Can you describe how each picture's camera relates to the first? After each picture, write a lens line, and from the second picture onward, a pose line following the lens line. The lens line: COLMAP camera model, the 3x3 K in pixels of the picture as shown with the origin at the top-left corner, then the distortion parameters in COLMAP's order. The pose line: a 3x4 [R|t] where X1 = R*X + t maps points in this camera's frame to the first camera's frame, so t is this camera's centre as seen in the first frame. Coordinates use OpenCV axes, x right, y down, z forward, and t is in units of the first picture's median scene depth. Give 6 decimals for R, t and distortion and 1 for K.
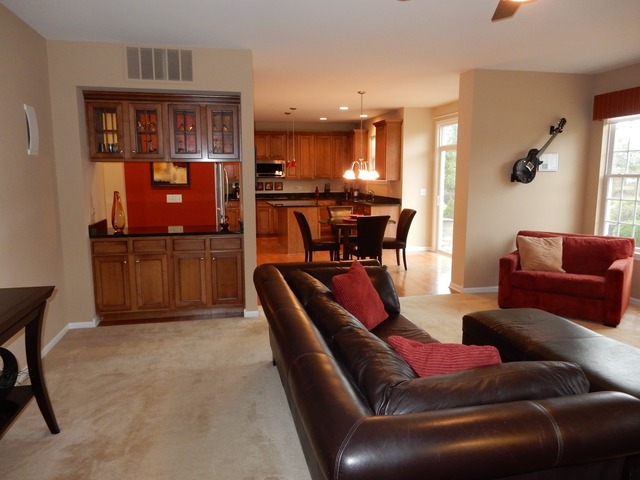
lens RADIAL K [[471.6, 0, 320.0], [0, 471.6, 240.0], [0, 0, 1]] dist [-0.002950, -0.005964]
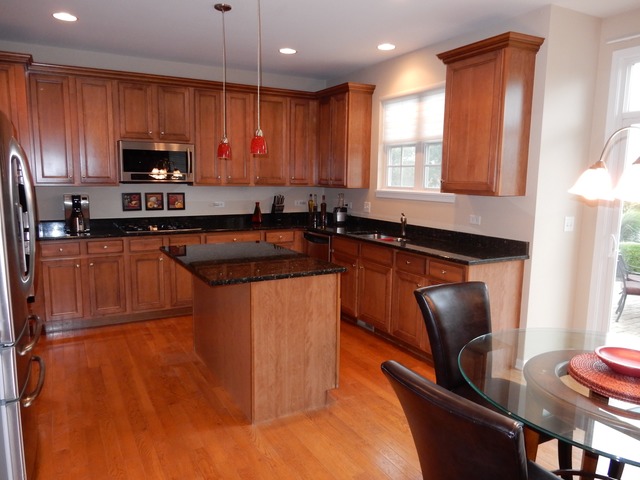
lens RADIAL K [[471.6, 0, 320.0], [0, 471.6, 240.0], [0, 0, 1]] dist [-0.002950, -0.005964]
pose [[0.958651, -0.023084, 0.283648, -0.089175], [0.024774, 0.999690, -0.002372, -0.075218], [-0.283505, 0.009301, 0.958926, 0.545354]]
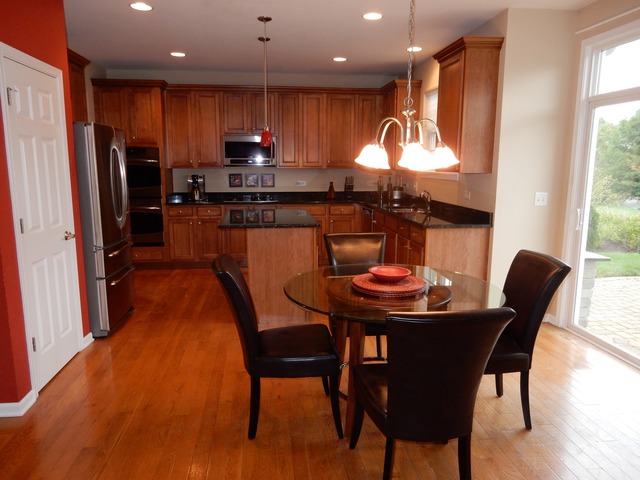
lens RADIAL K [[471.6, 0, 320.0], [0, 471.6, 240.0], [0, 0, 1]] dist [-0.002950, -0.005964]
pose [[0.995665, 0.021157, -0.090579, 0.036869], [-0.019243, 0.999574, 0.021951, -0.055071], [0.091004, -0.020113, 0.995647, 0.425585]]
